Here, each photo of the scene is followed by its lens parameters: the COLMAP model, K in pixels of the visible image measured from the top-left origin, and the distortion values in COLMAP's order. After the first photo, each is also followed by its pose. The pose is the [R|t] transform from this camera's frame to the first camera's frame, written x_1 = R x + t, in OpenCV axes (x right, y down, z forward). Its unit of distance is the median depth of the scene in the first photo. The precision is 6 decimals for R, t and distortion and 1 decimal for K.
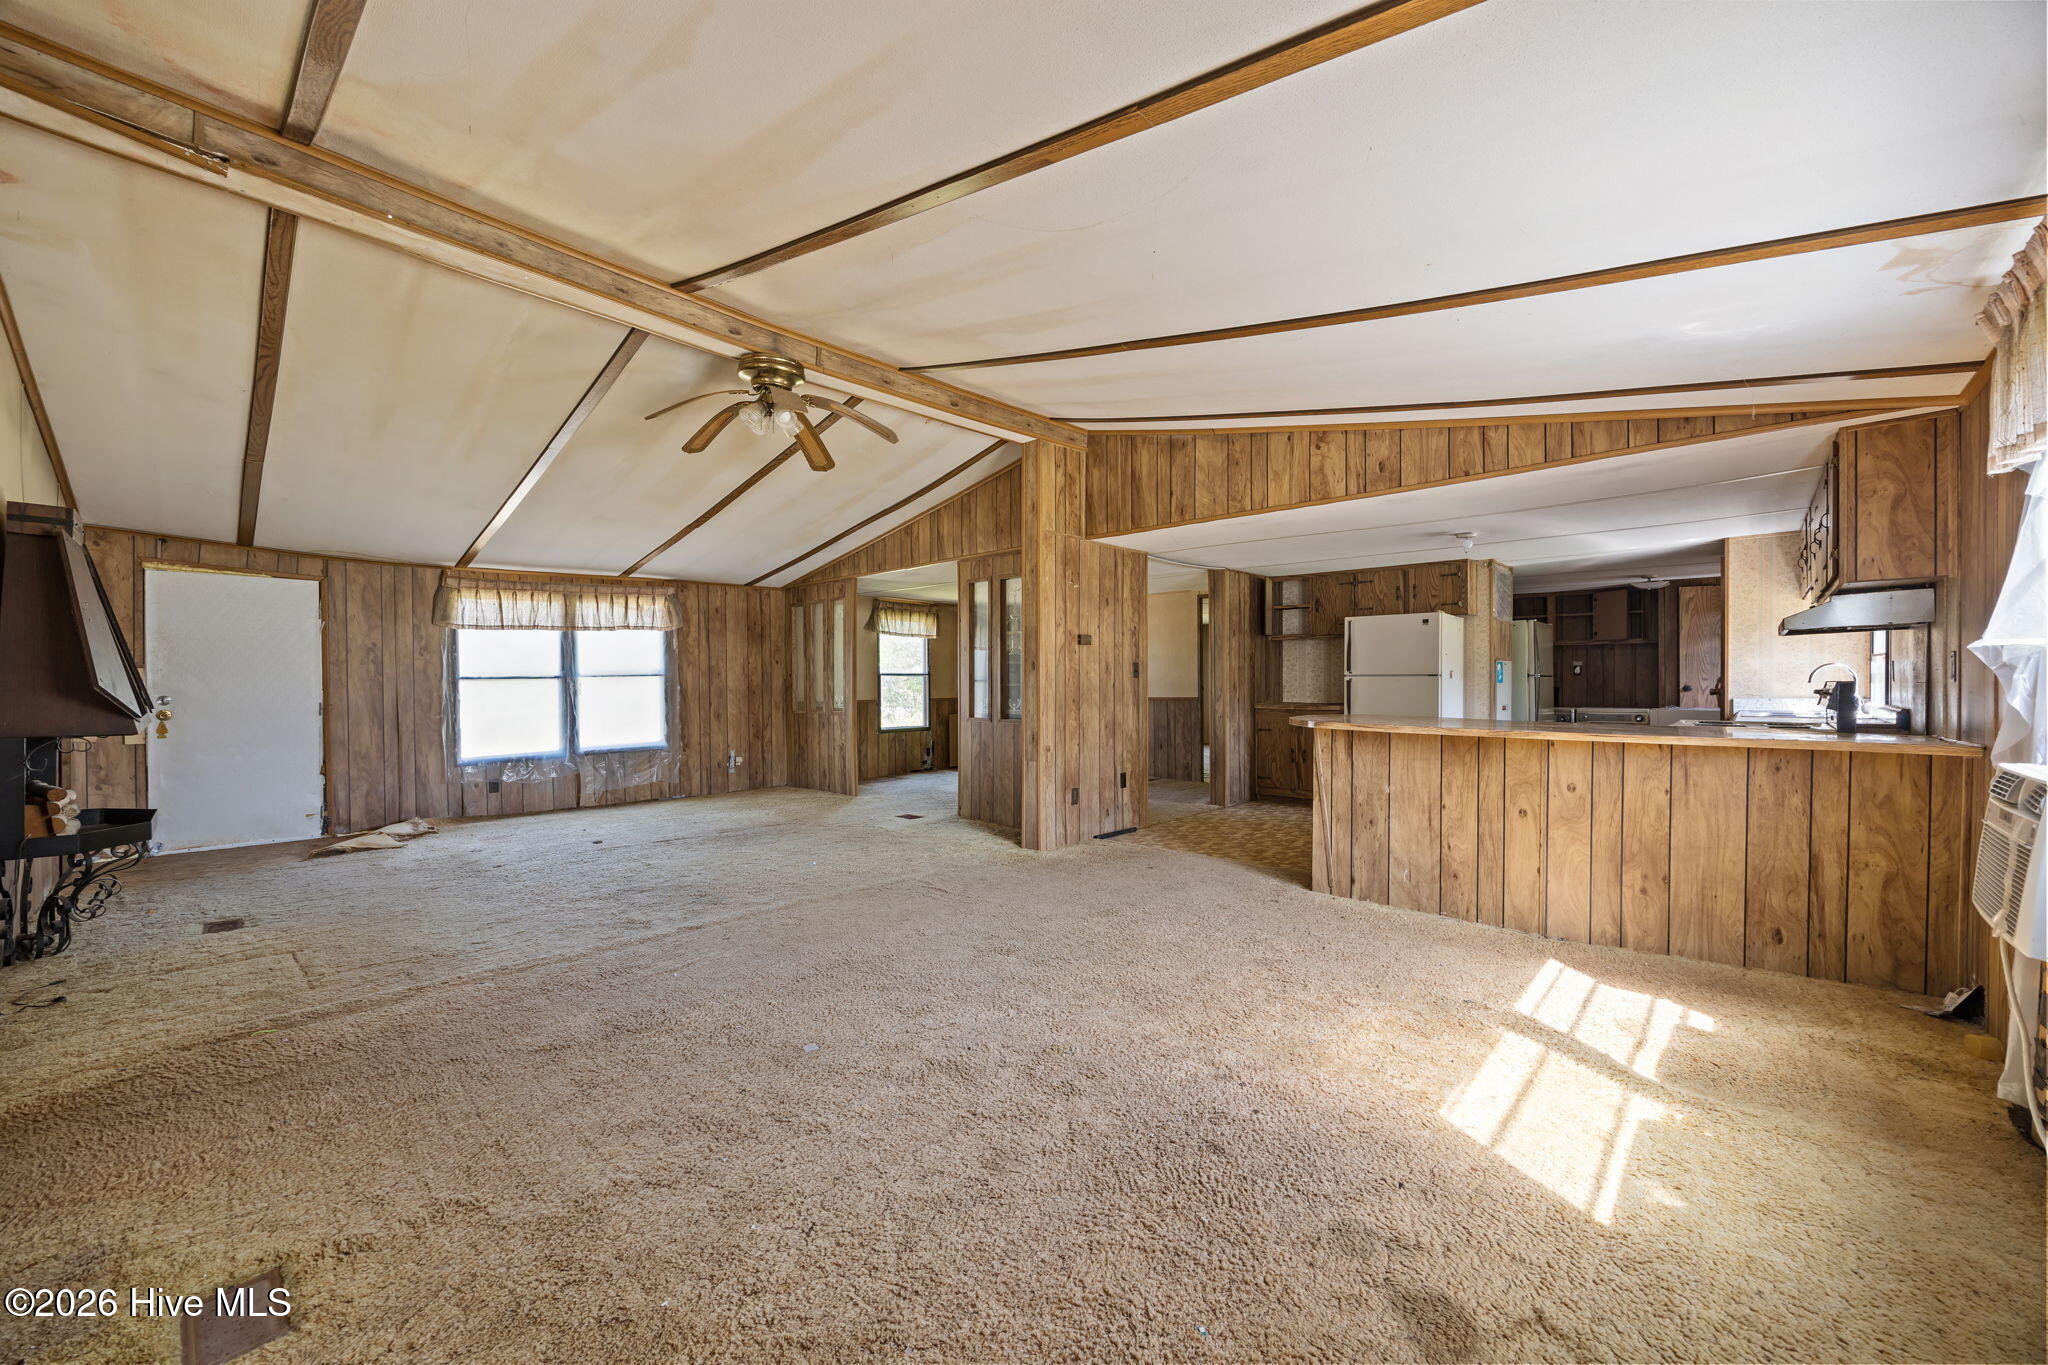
lens RADIAL K [[779.7, 0, 1029.1], [0, 779.7, 685.5], [0, 0, 1]] dist [-0.005088, 0.000821]
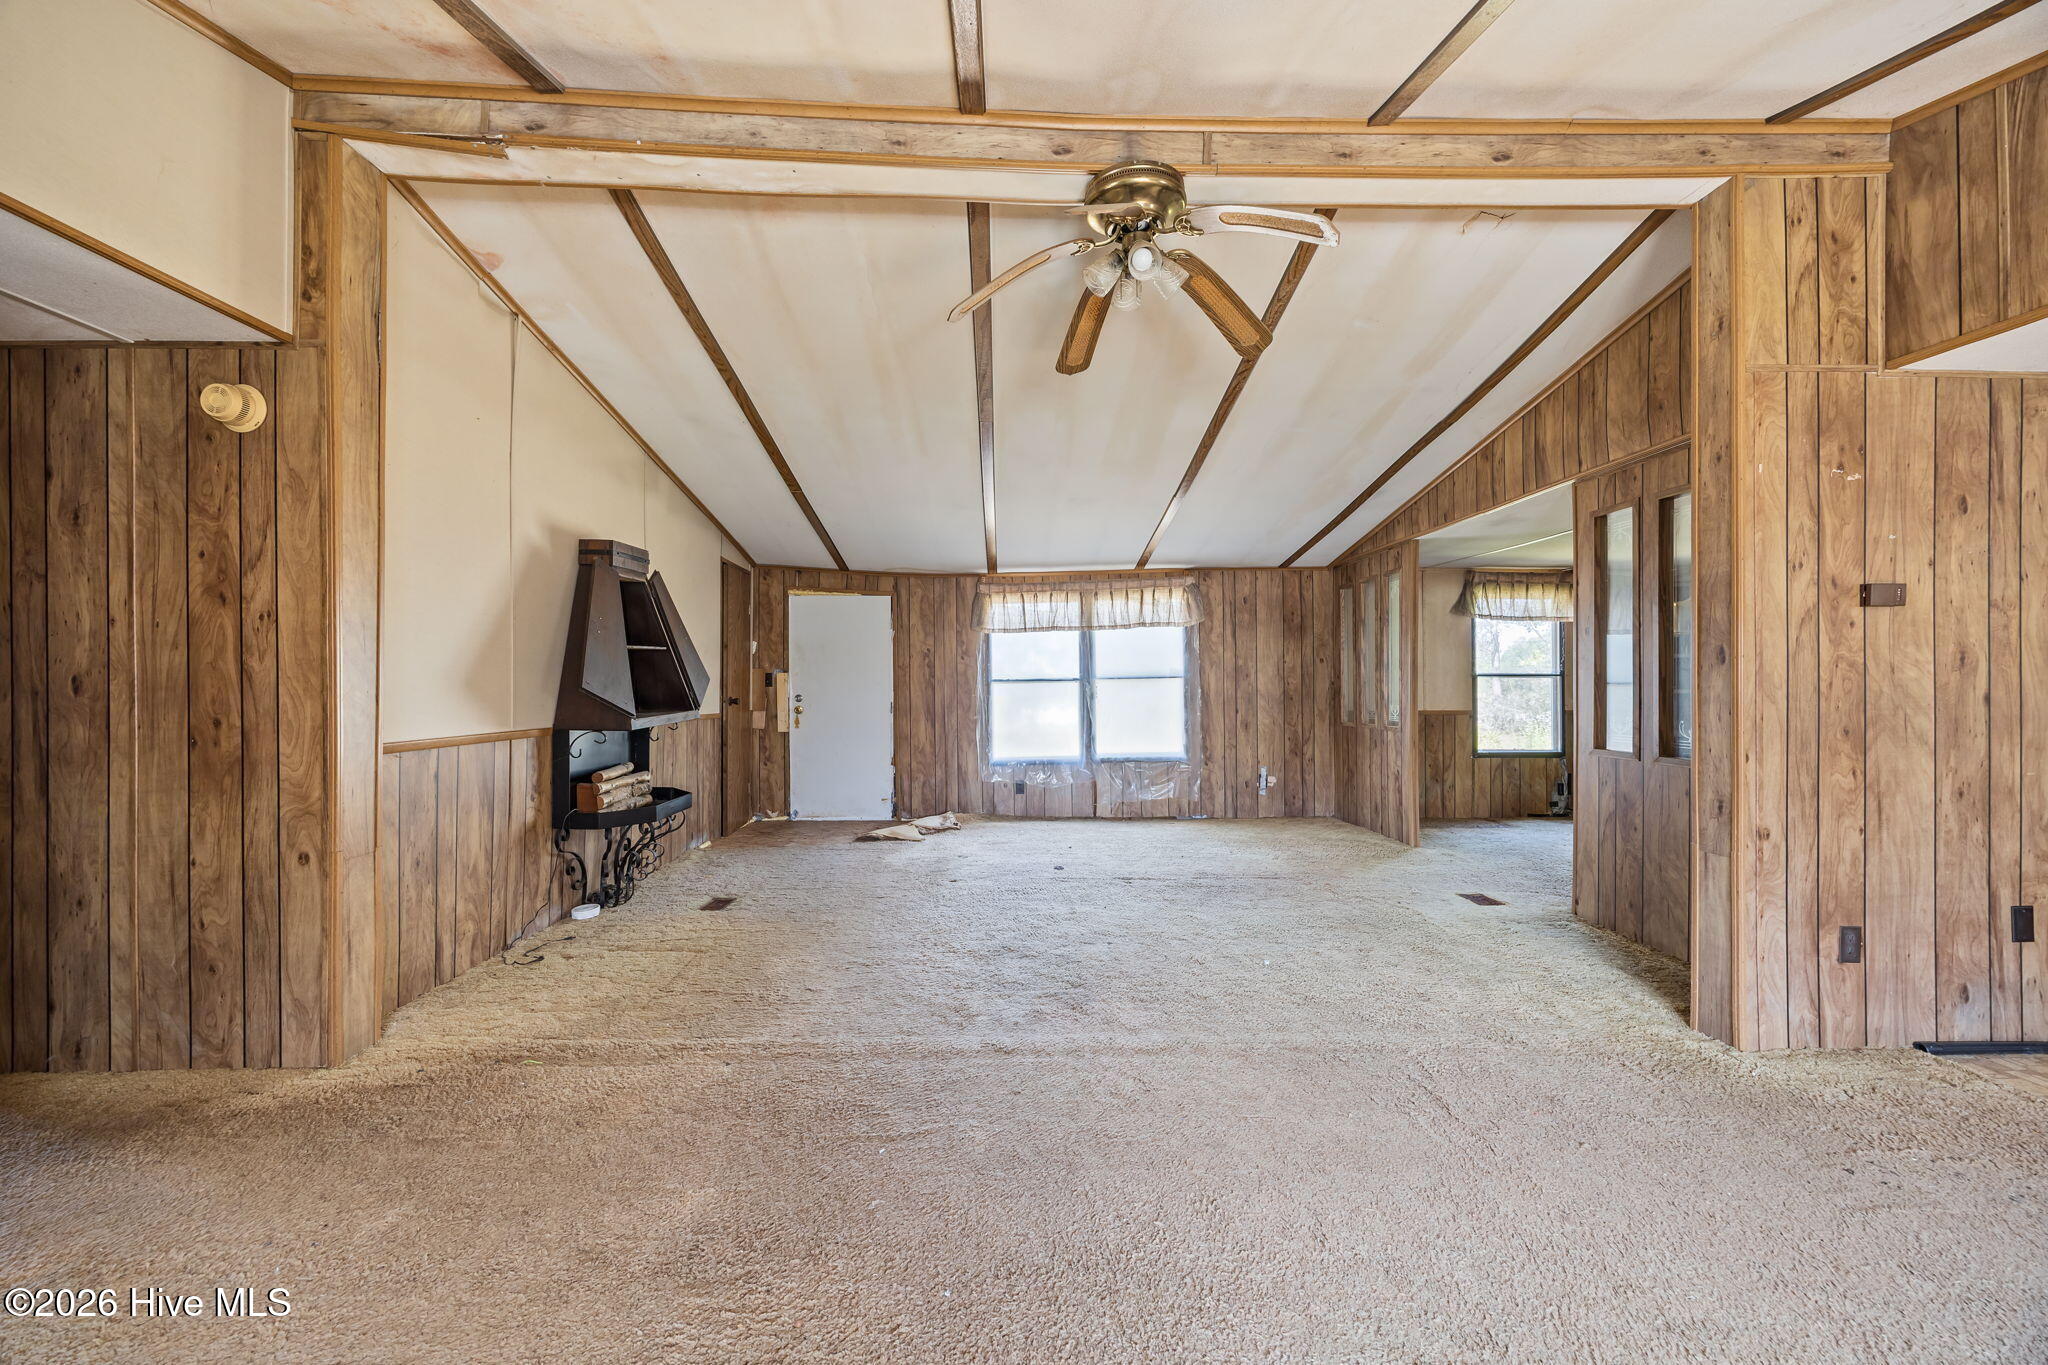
lens RADIAL K [[779.7, 0, 1022.9], [0, 779.7, 680.0], [0, 0, 1]] dist [-0.005088, 0.000821]
pose [[0.703865, -0.000069, -0.710334, 0.033673], [-0.006454, 0.999958, -0.006491, -0.003564], [0.710304, 0.009153, 0.703835, 0.284774]]
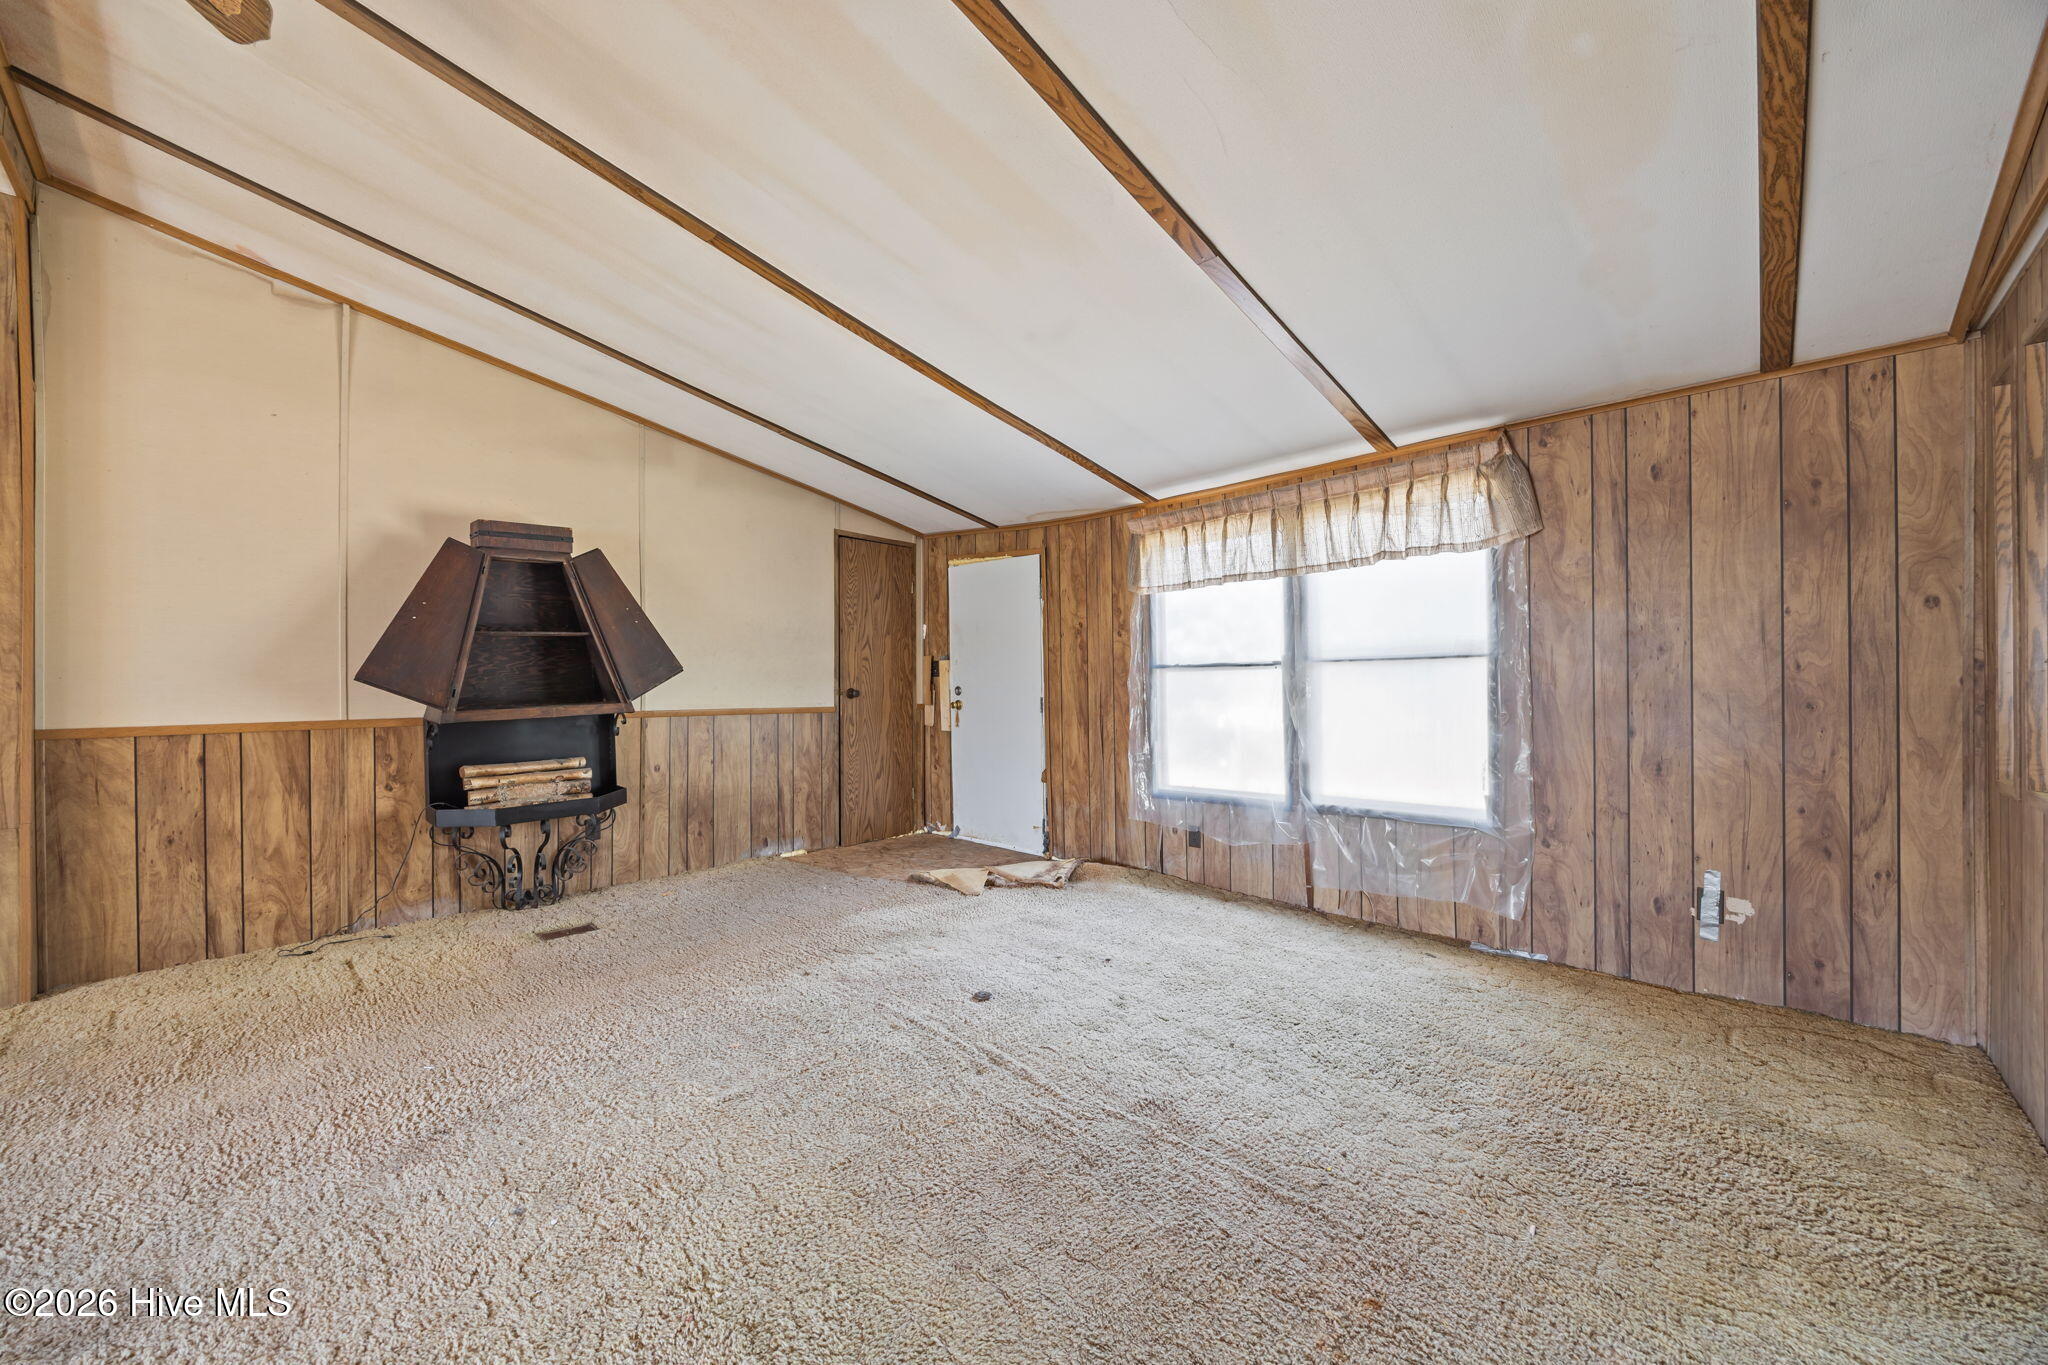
lens RADIAL K [[779.7, 0, 1032.0], [0, 779.7, 678.8], [0, 0, 1]] dist [-0.005088, 0.000821]
pose [[-0.001810, 0.006598, -0.999977, -0.052687], [-0.003457, 0.999972, 0.006604, -0.003062], [0.999992, 0.003469, -0.001787, 0.856306]]
